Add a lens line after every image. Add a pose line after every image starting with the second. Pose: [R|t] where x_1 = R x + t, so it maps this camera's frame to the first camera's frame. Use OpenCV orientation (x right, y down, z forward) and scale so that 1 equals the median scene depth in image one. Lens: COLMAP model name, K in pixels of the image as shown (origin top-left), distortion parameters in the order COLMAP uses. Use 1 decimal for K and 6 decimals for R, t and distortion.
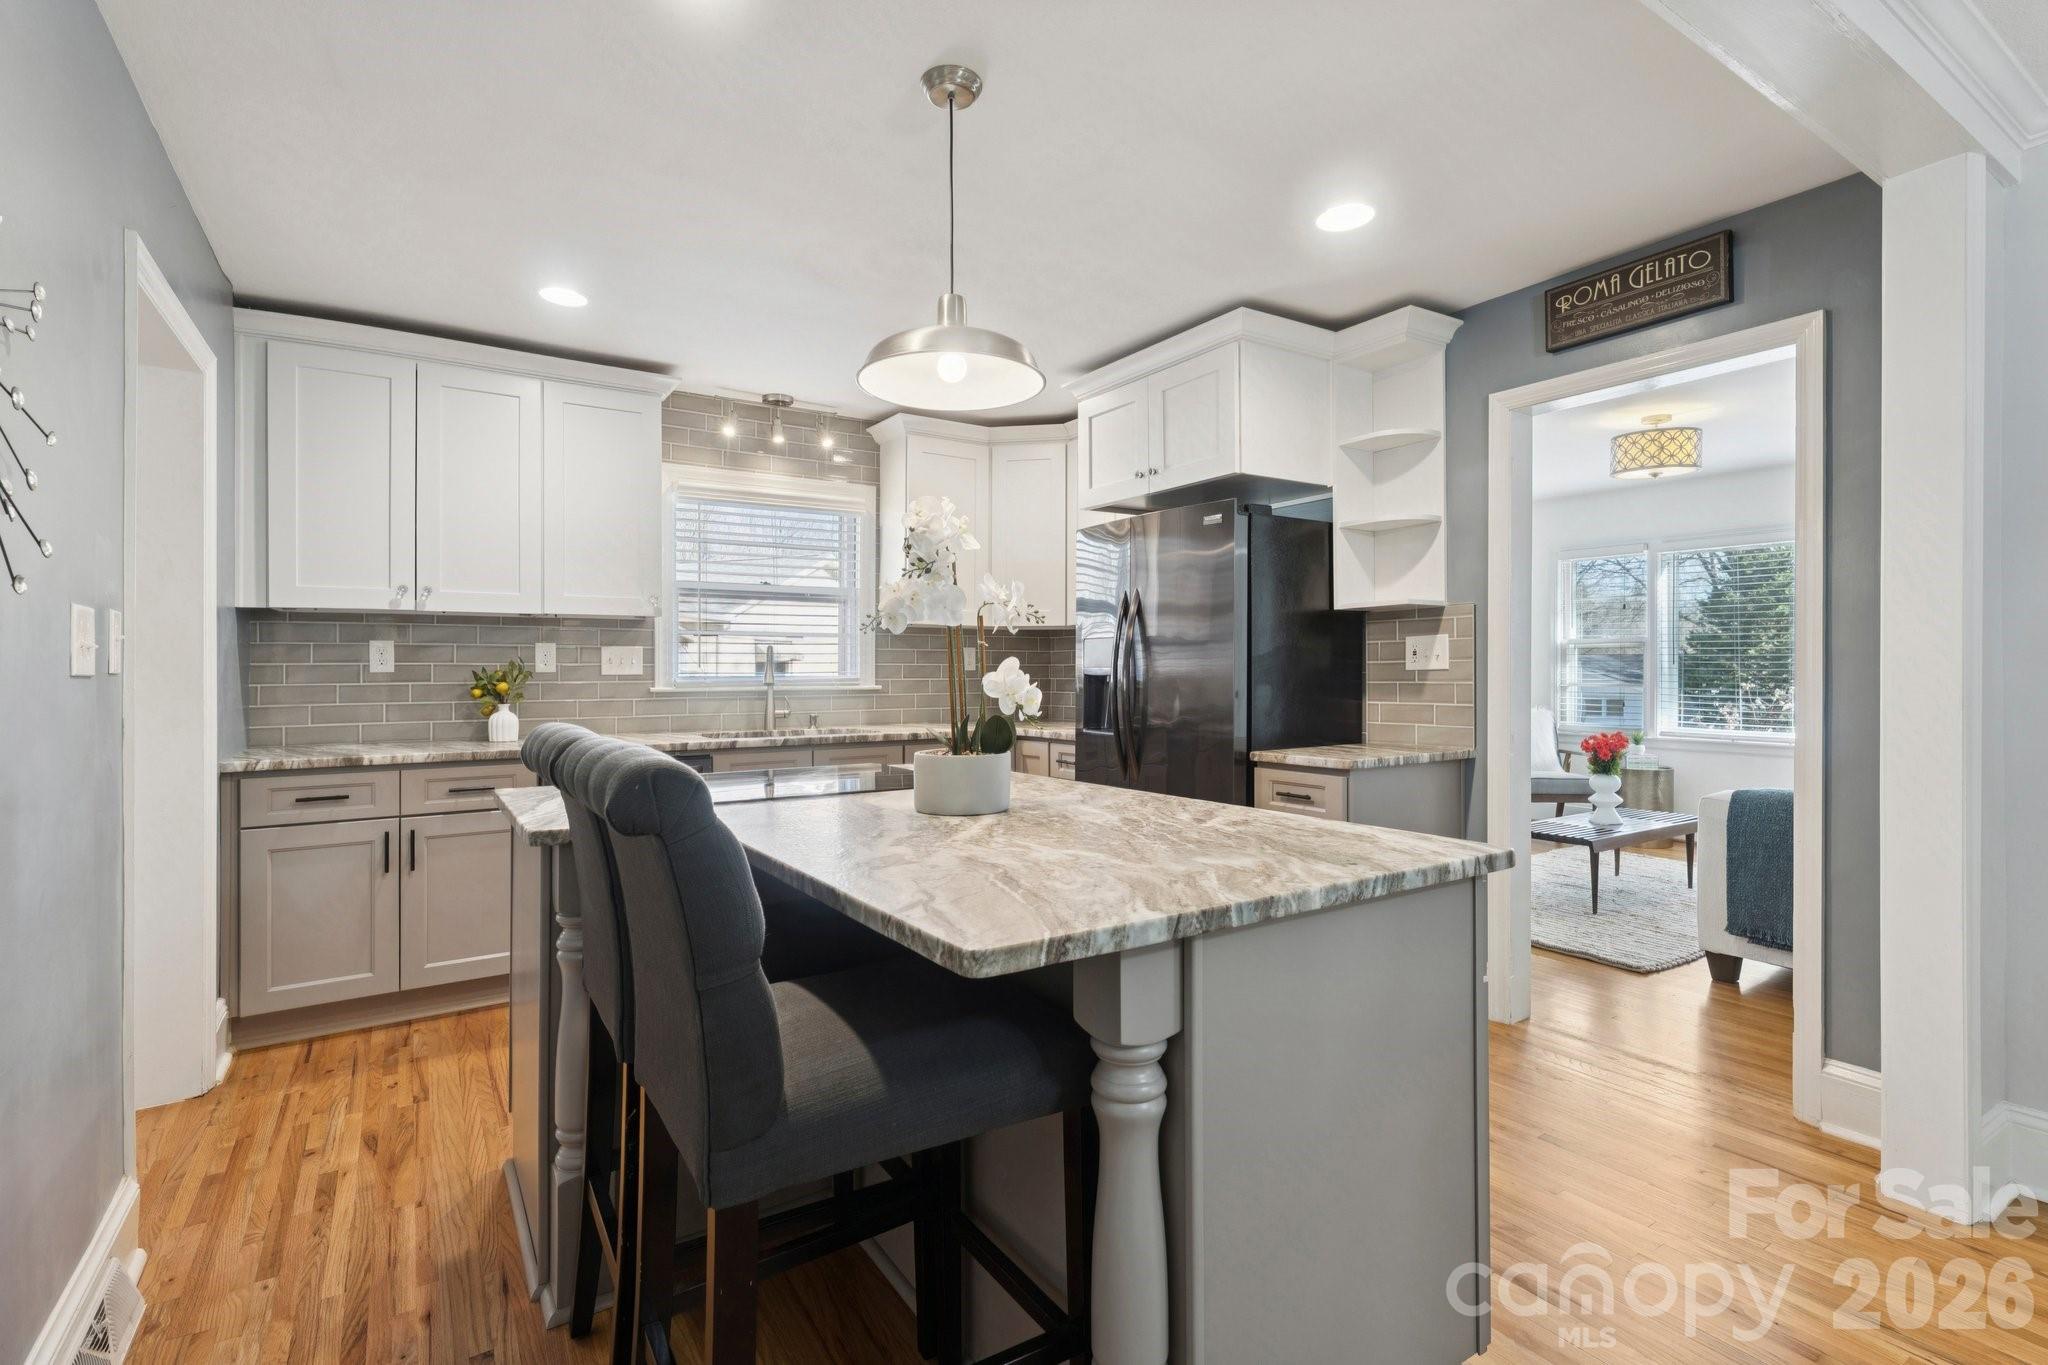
lens RADIAL K [[958.8, 0, 1066.2], [0, 958.8, 659.8], [0, 0, 1]] dist [-0.000767, 0.002919]
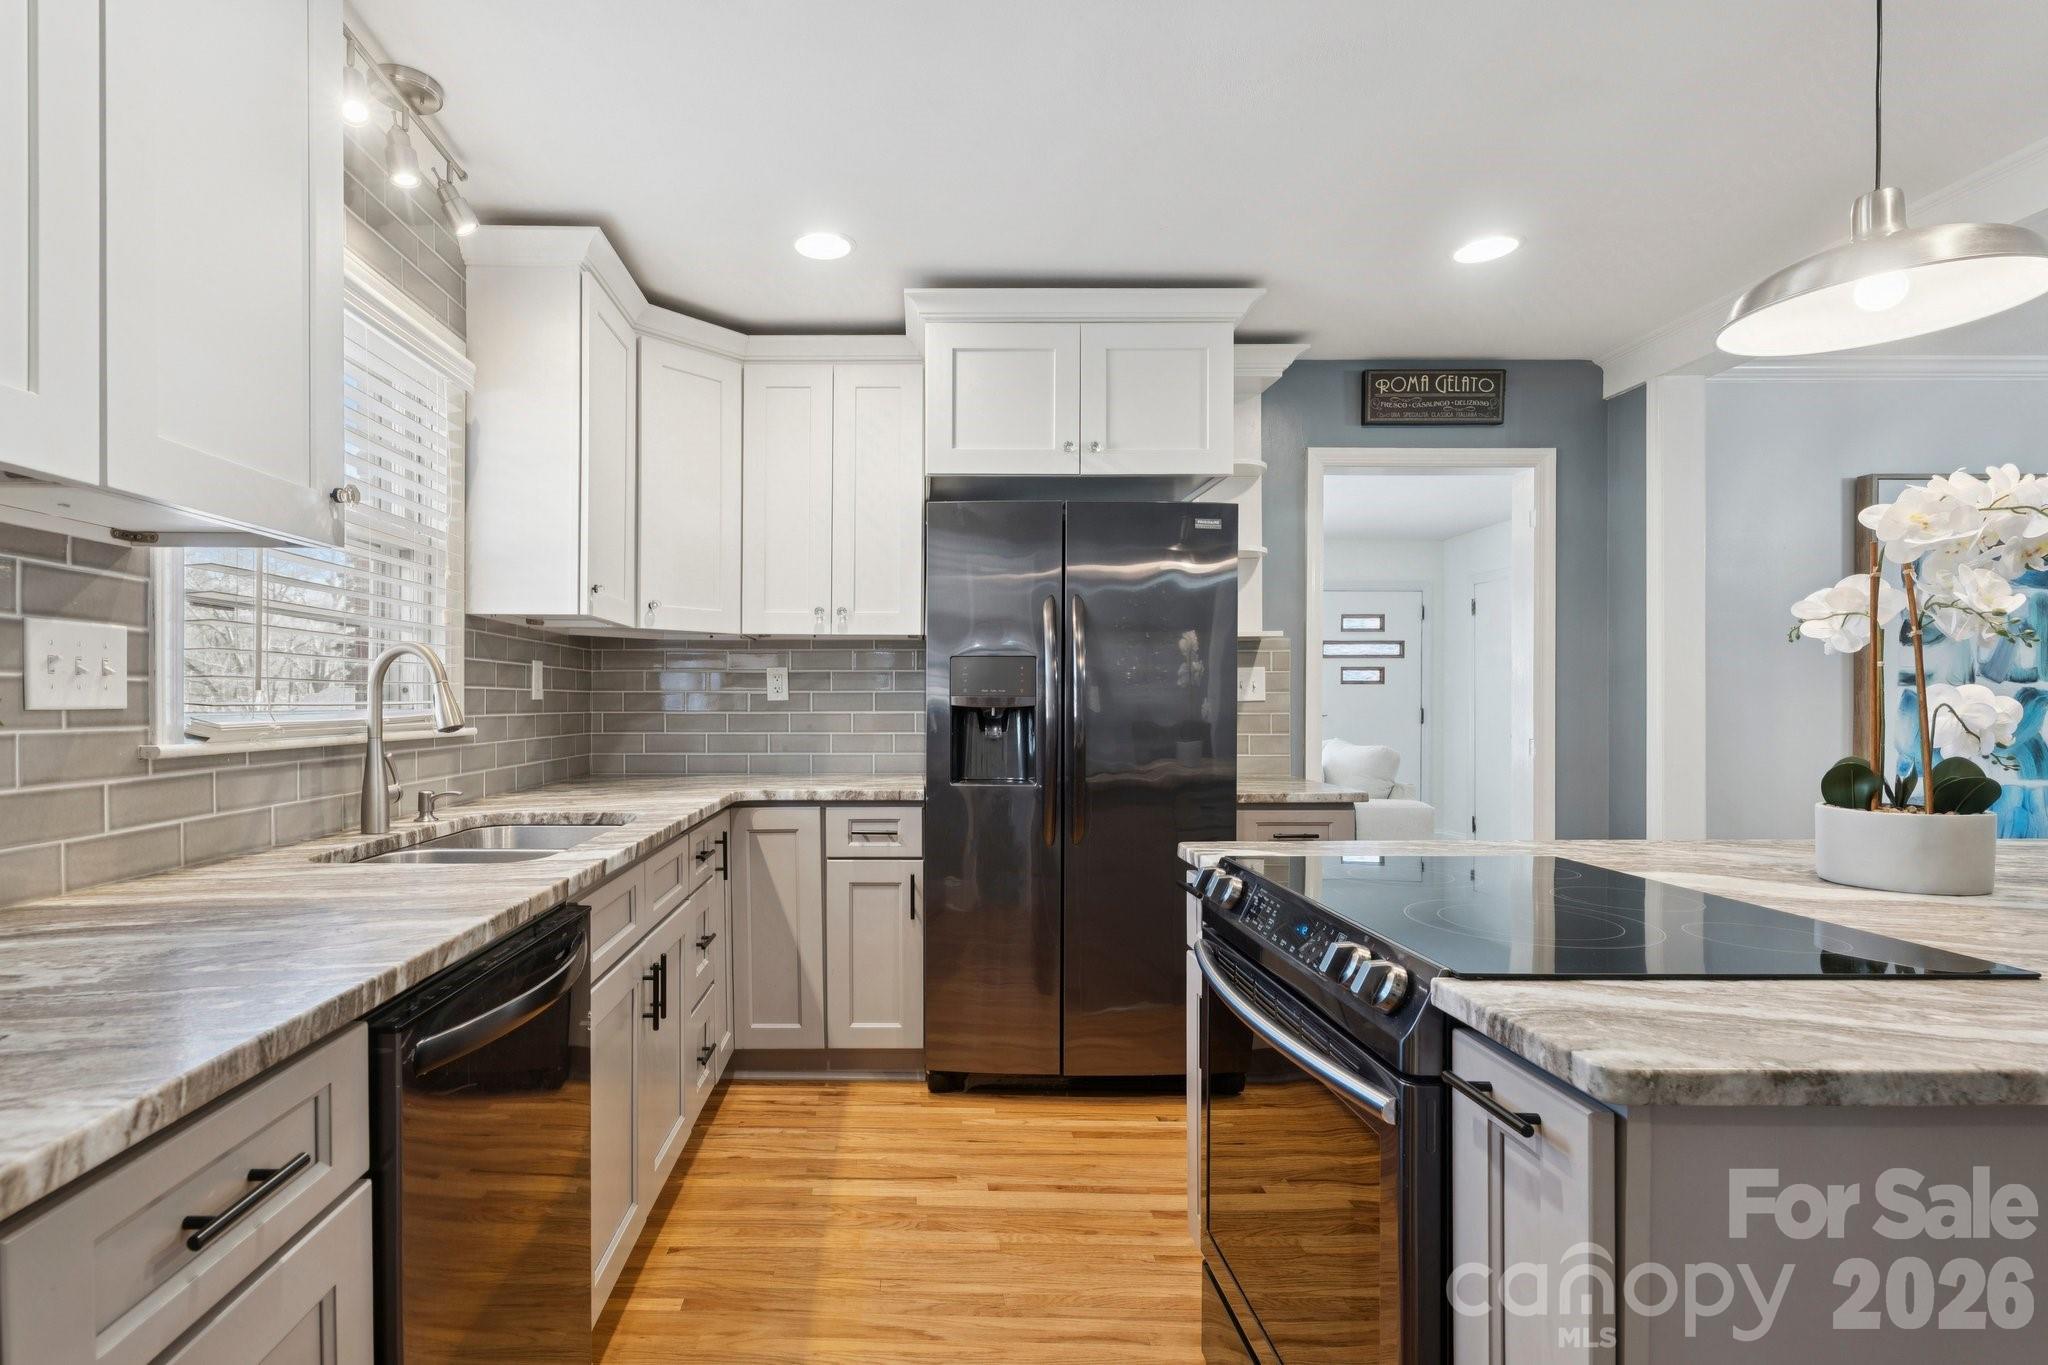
lens RADIAL K [[958.8, 0, 916.1], [0, 958.8, 708.3], [0, 0, 1]] dist [-0.000767, 0.002919]
pose [[0.579077, -0.002449, 0.815269, -0.685589], [-0.012551, 0.999850, 0.011919, 0.009992], [-0.815176, -0.017134, 0.578960, 0.713258]]
